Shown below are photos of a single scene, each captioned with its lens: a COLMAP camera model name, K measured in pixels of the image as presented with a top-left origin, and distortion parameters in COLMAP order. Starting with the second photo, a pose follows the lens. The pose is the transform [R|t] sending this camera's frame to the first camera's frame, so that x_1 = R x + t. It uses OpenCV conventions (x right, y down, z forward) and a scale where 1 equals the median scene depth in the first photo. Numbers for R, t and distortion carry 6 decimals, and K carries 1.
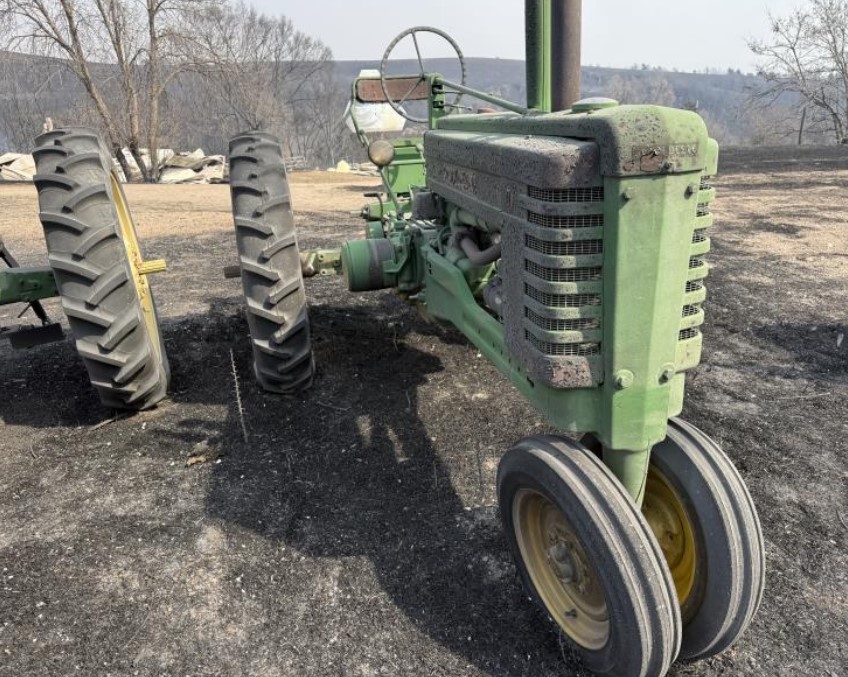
lens RADIAL K [[645.6, 0, 448.0], [0, 645.6, 343.2], [0, 0, 1]] dist [0.124318, -0.209074]
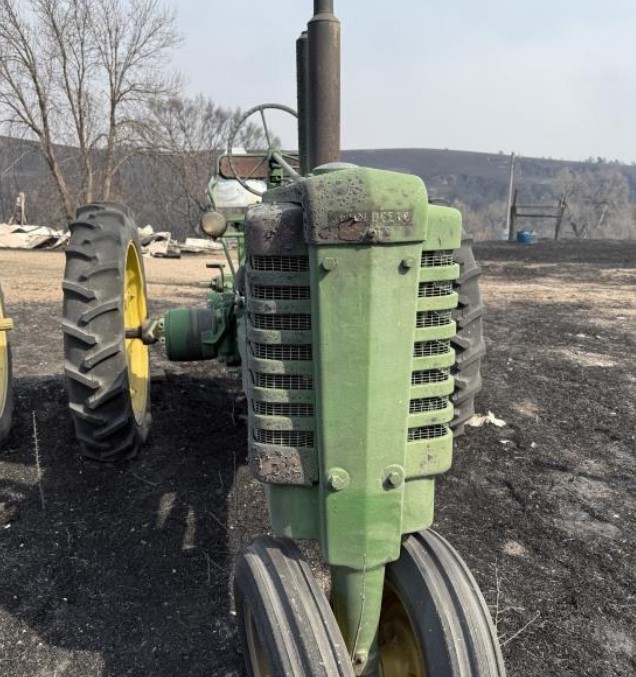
lens RADIAL K [[646.4, 0, 276.2], [0, 646.4, 341.2], [0, 0, 1]] dist [0.139634, -0.272957]
pose [[0.984338, 0.063446, -0.164481, 0.165542], [-0.083171, 0.989767, -0.115947, -0.009265], [0.155442, 0.127811, 0.979542, 0.070198]]
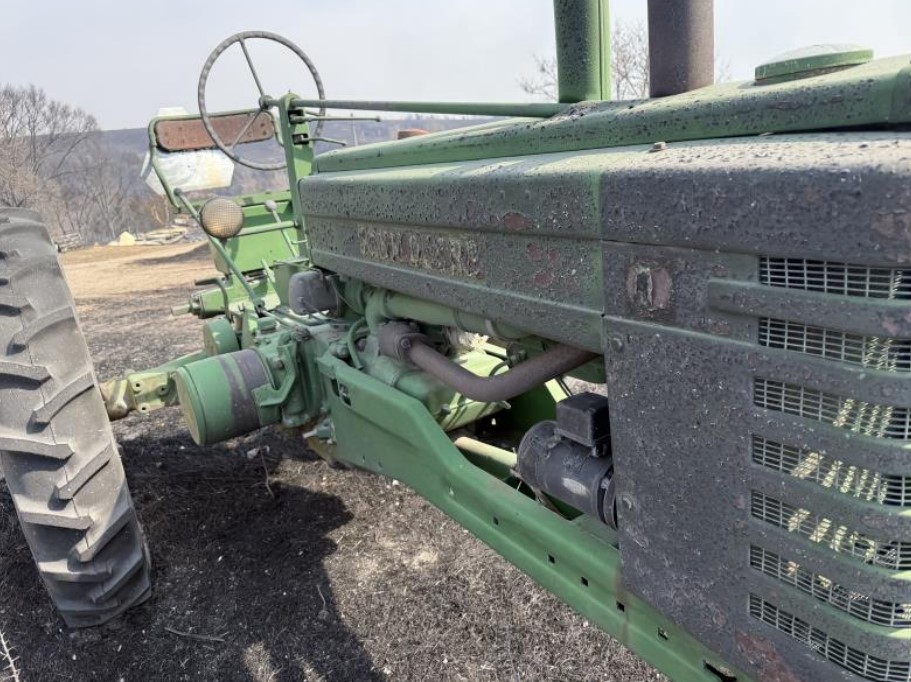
lens RADIAL K [[656.9, 0, 428.9], [0, 656.9, 338.7], [0, 0, 1]] dist [0.039082, -0.057728]
pose [[0.957381, -0.149714, 0.246998, -0.086638], [0.169251, 0.983761, -0.059737, -0.106047], [-0.234043, 0.098996, 0.967173, 0.349586]]
